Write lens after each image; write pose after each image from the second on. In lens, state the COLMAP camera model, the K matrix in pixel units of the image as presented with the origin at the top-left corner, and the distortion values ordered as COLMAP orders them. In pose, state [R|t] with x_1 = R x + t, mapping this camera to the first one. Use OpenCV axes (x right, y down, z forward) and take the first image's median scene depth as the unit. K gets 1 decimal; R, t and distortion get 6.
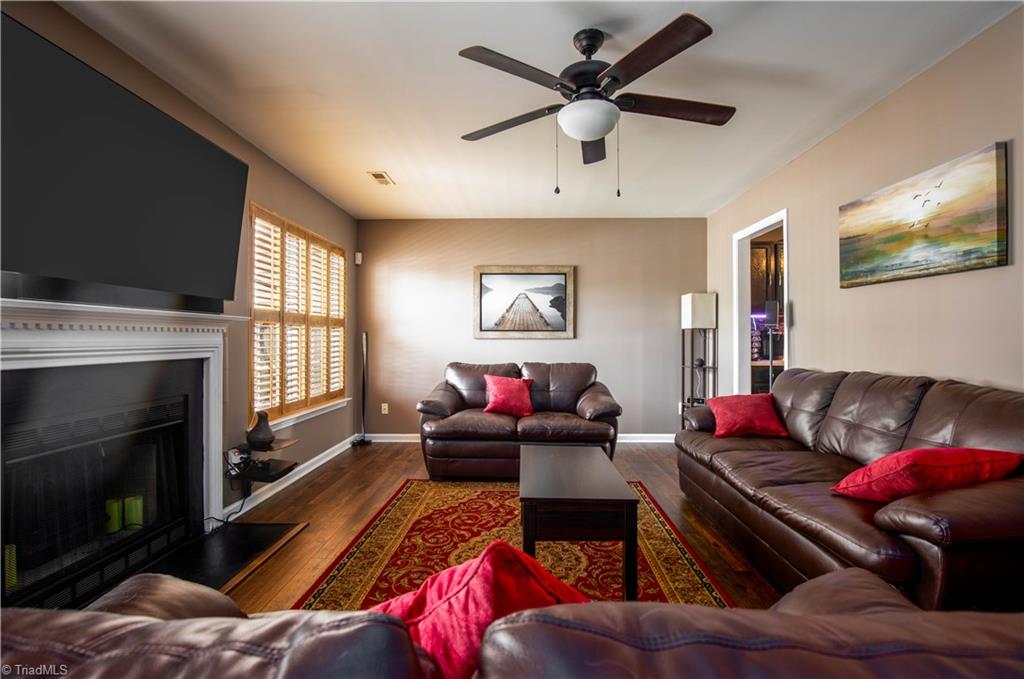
lens RADIAL K [[486.7, 0, 509.5], [0, 486.7, 340.6], [0, 0, 1]] dist [-0.000275, 0.000019]
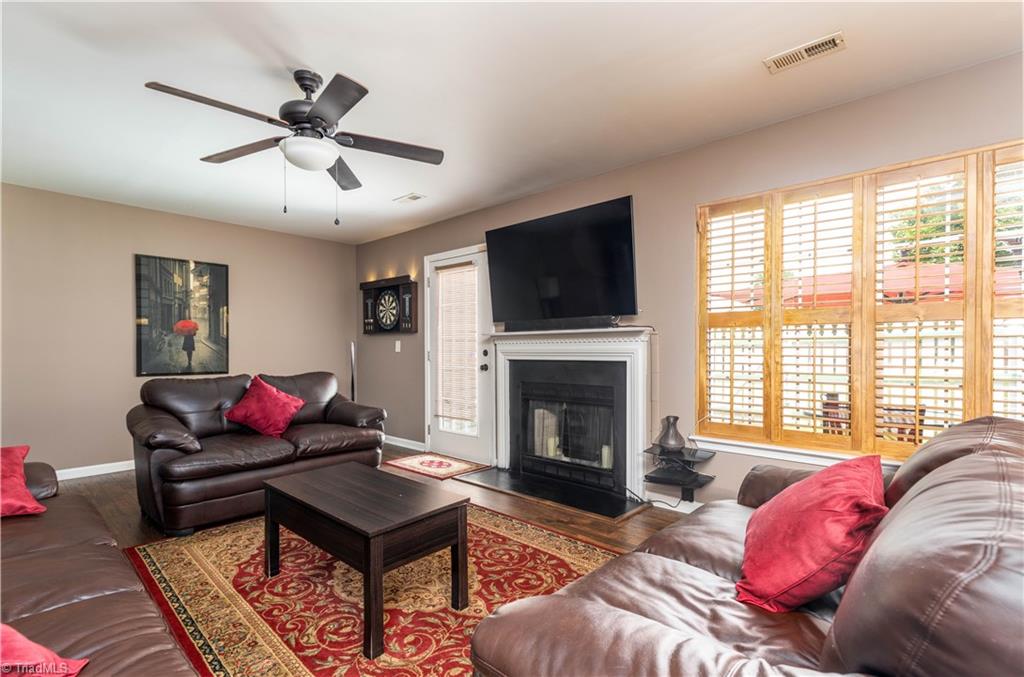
lens RADIAL K [[486.7, 0, 506.8], [0, 486.7, 346.5], [0, 0, 1]] dist [-0.000275, 0.000019]
pose [[-0.669837, -0.006722, -0.742477, 0.546301], [0.000564, 0.999954, -0.009562, 0.008560], [0.742508, -0.006823, -0.669803, 1.623948]]
